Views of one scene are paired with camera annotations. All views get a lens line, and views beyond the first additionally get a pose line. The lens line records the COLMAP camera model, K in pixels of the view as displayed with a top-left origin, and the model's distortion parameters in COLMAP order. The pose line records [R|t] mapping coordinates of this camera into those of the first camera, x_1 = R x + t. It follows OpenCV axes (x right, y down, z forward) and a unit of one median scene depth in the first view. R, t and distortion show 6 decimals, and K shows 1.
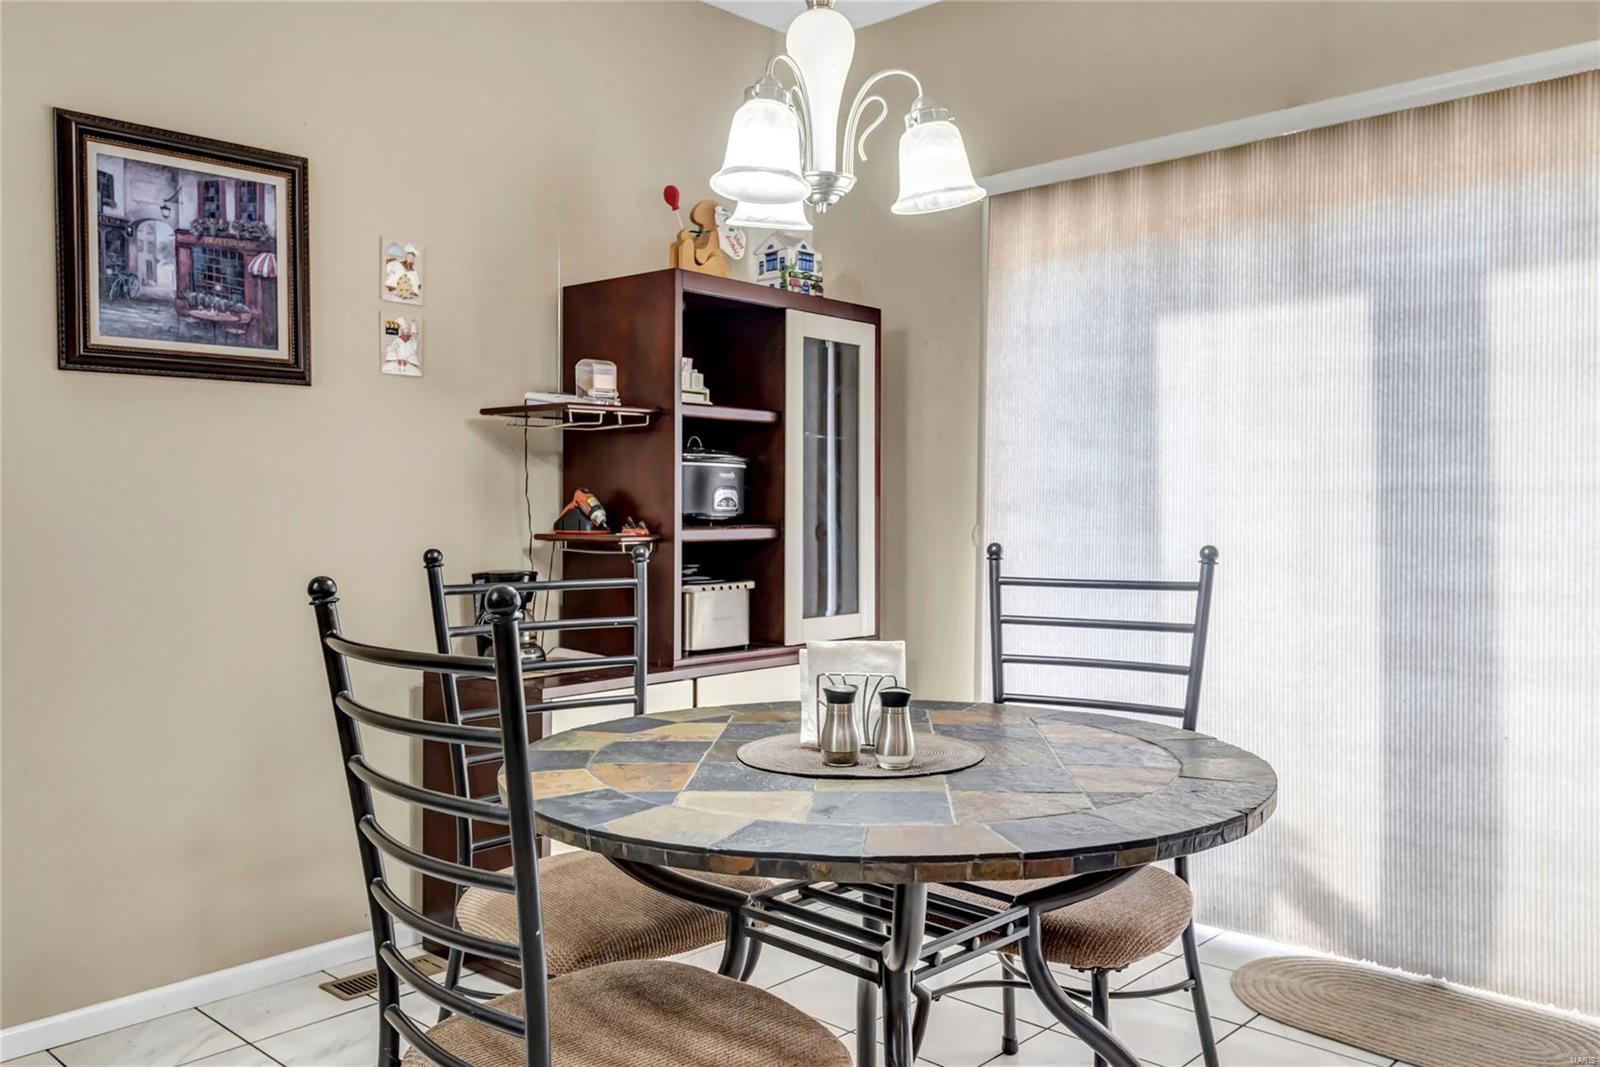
lens RADIAL K [[1274.4, 0, 793.1], [0, 1274.4, 530.2], [0, 0, 1]] dist [0.059115, -0.062207]
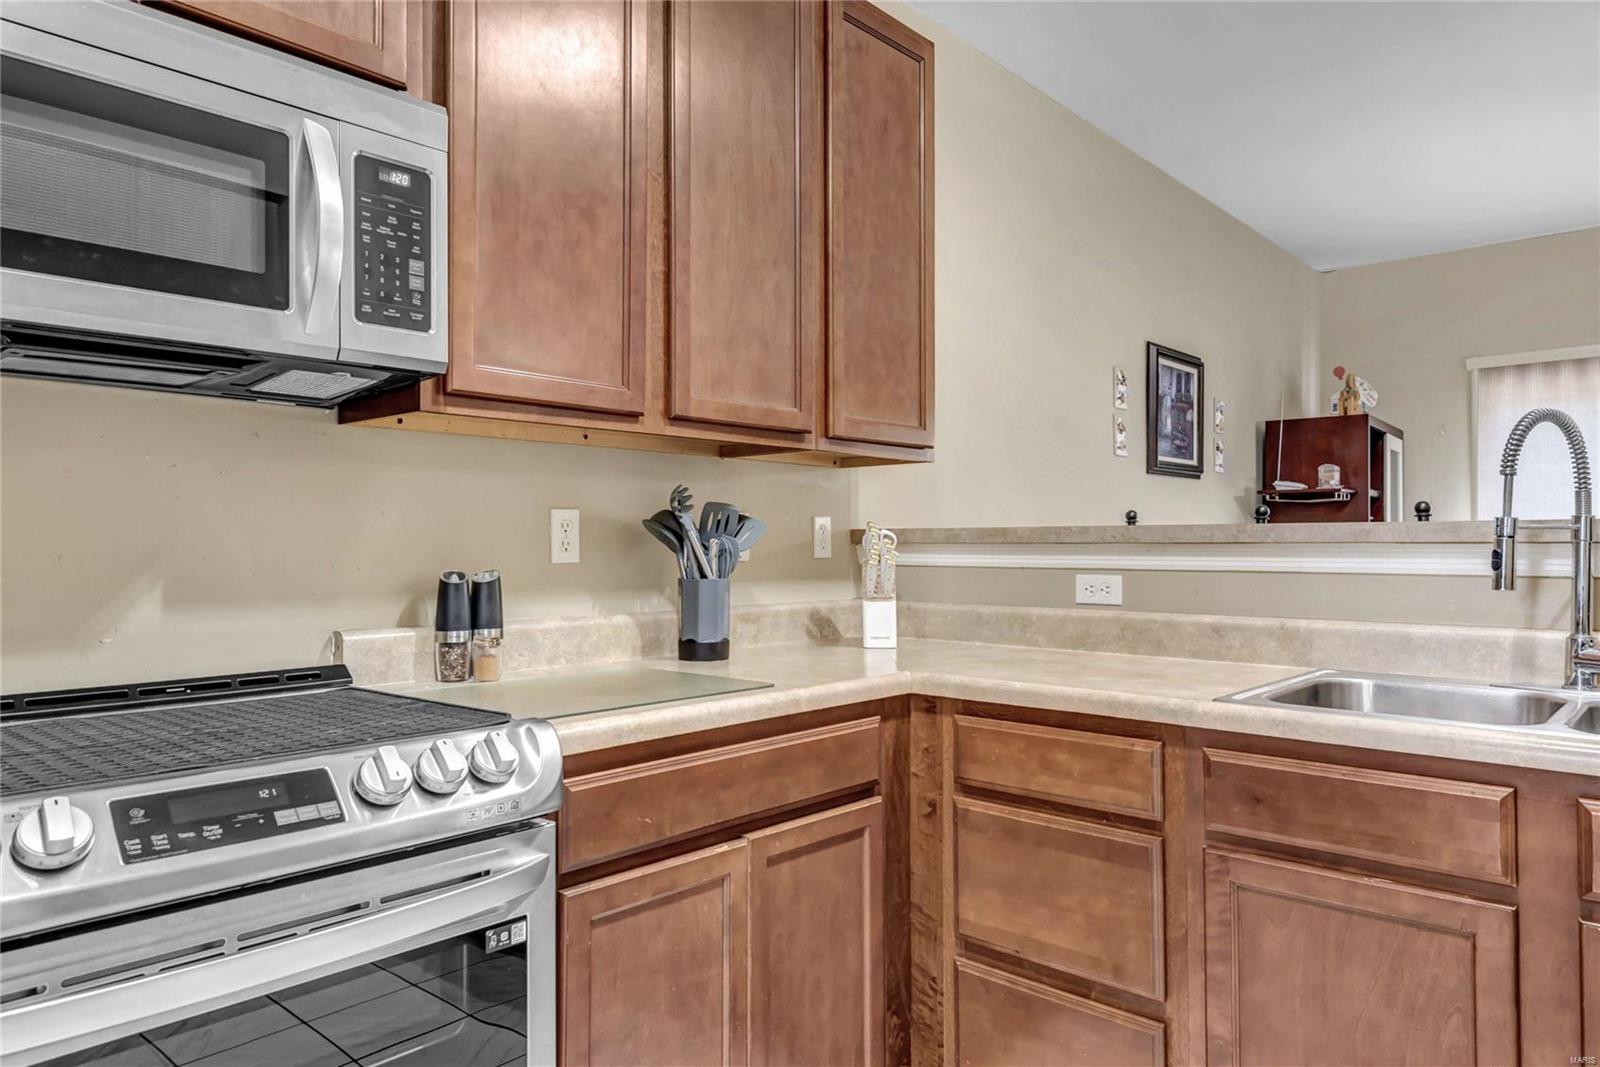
lens RADIAL K [[1009.1, 0, 799.4], [0, 1009.1, 530.3], [0, 0, 1]] dist [0.040660, -0.036342]
pose [[0.999857, 0.001565, 0.016848, -1.023416], [-0.000947, 0.999329, -0.036619, 0.016871], [-0.016894, 0.036598, 0.999187, -0.476386]]
